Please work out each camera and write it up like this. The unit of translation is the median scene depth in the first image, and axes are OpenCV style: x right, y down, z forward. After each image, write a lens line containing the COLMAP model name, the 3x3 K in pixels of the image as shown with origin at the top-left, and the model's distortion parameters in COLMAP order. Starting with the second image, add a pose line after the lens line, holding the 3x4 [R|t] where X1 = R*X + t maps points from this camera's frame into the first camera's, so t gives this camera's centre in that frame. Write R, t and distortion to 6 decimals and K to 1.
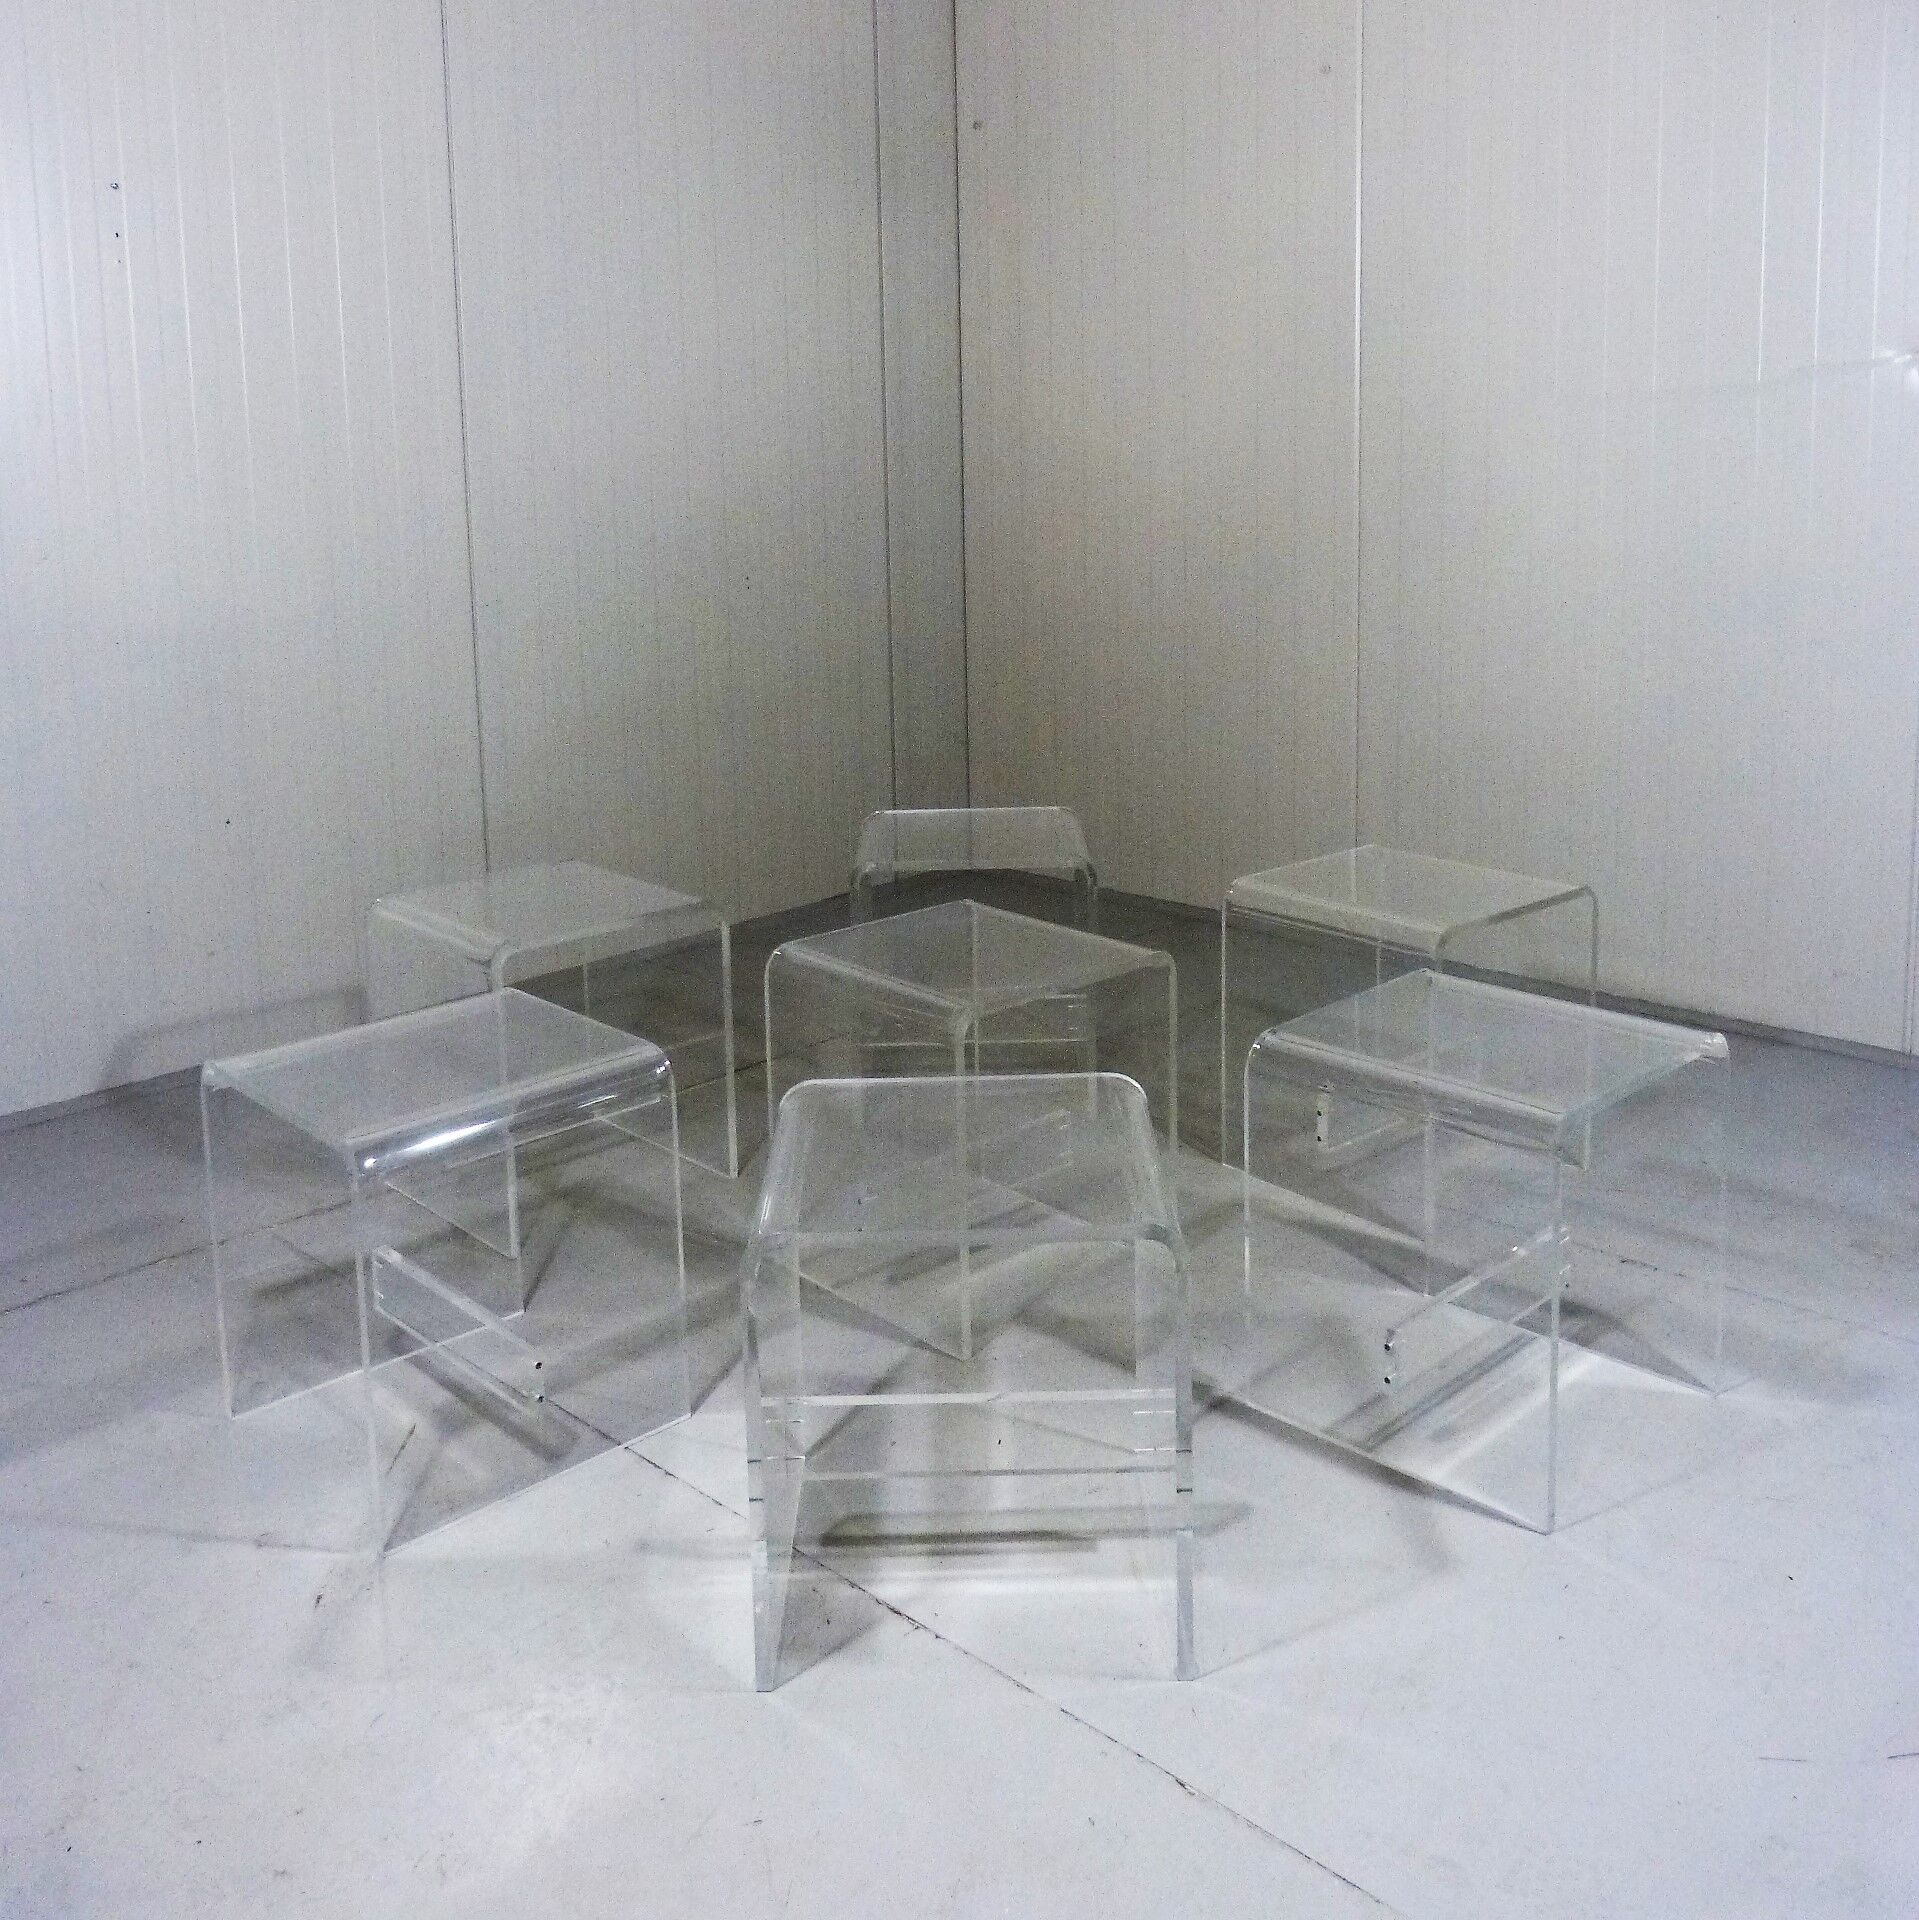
lens RADIAL K [[1801.6, 0, 982.7], [0, 1801.6, 959.4], [0, 0, 1]] dist [-0.028458, 0.011399]
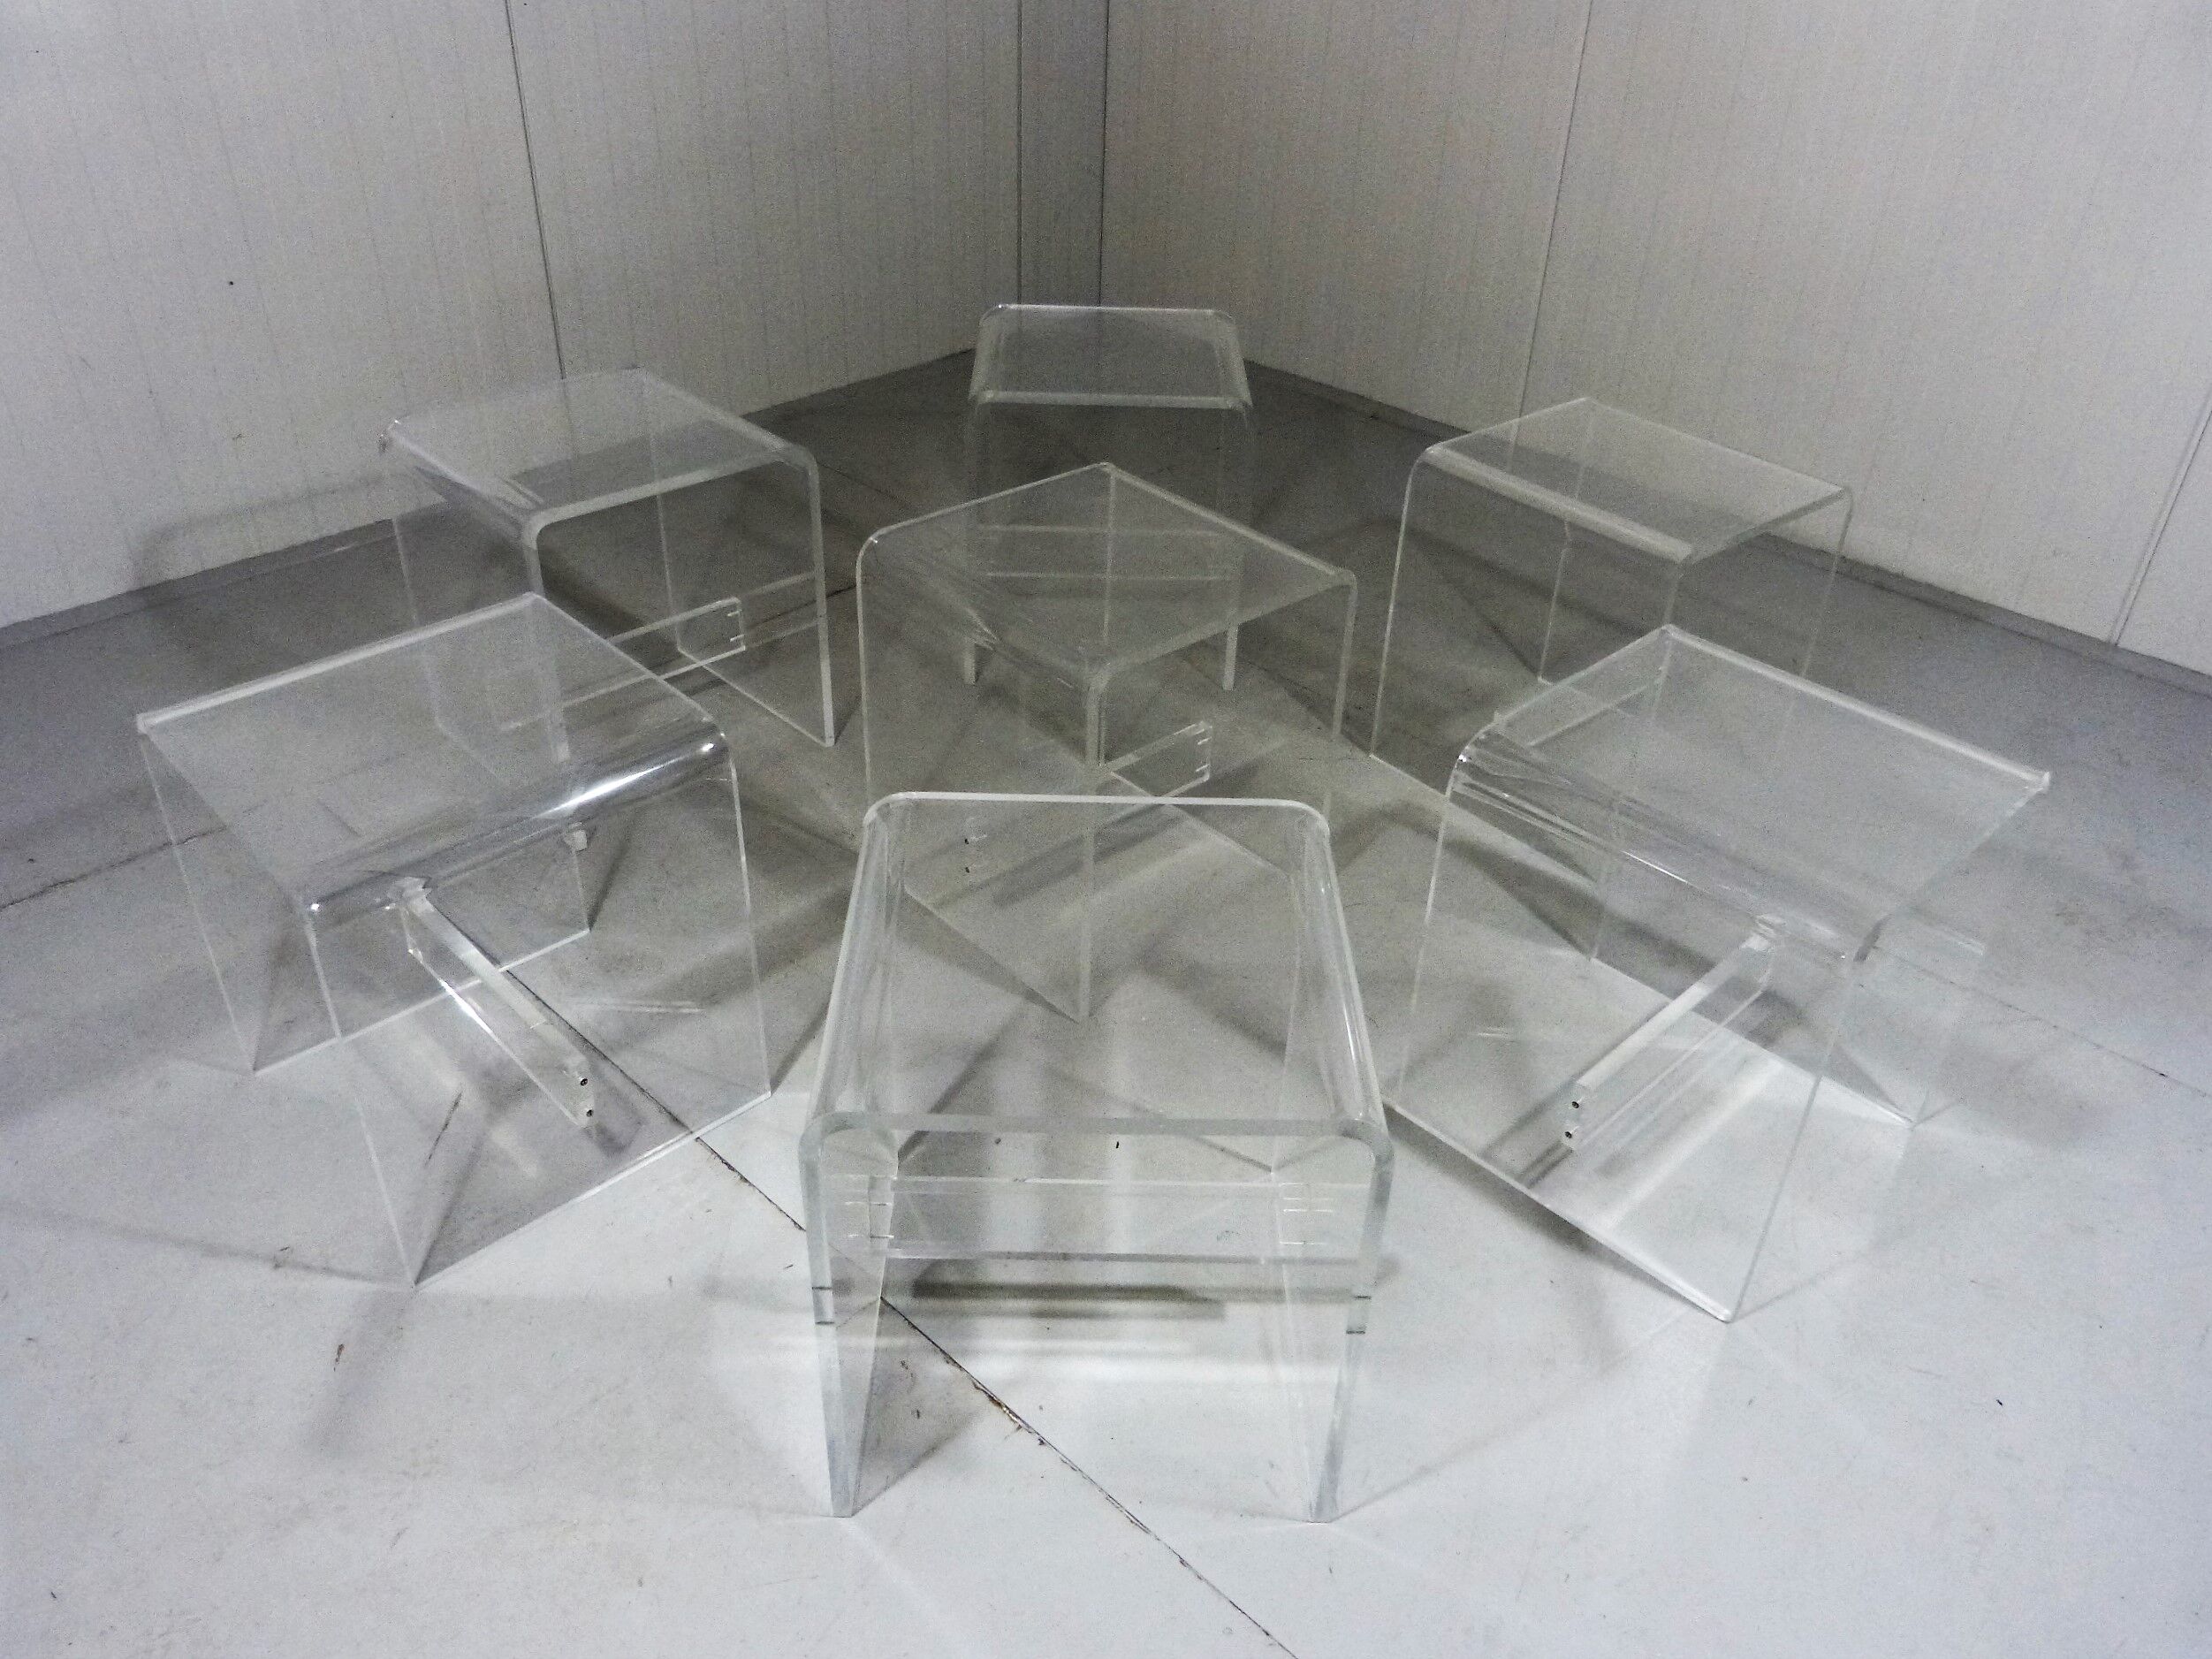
lens RADIAL K [[1660.6, 0, 1106.0], [0, 1660.6, 829.5], [0, 0, 1]] dist [-0.028719, 0.003481]
pose [[0.998679, 0.047230, 0.020235, -0.020577], [-0.051119, 0.953072, 0.298395, -0.129124], [-0.005192, -0.299035, 0.954228, 0.264857]]
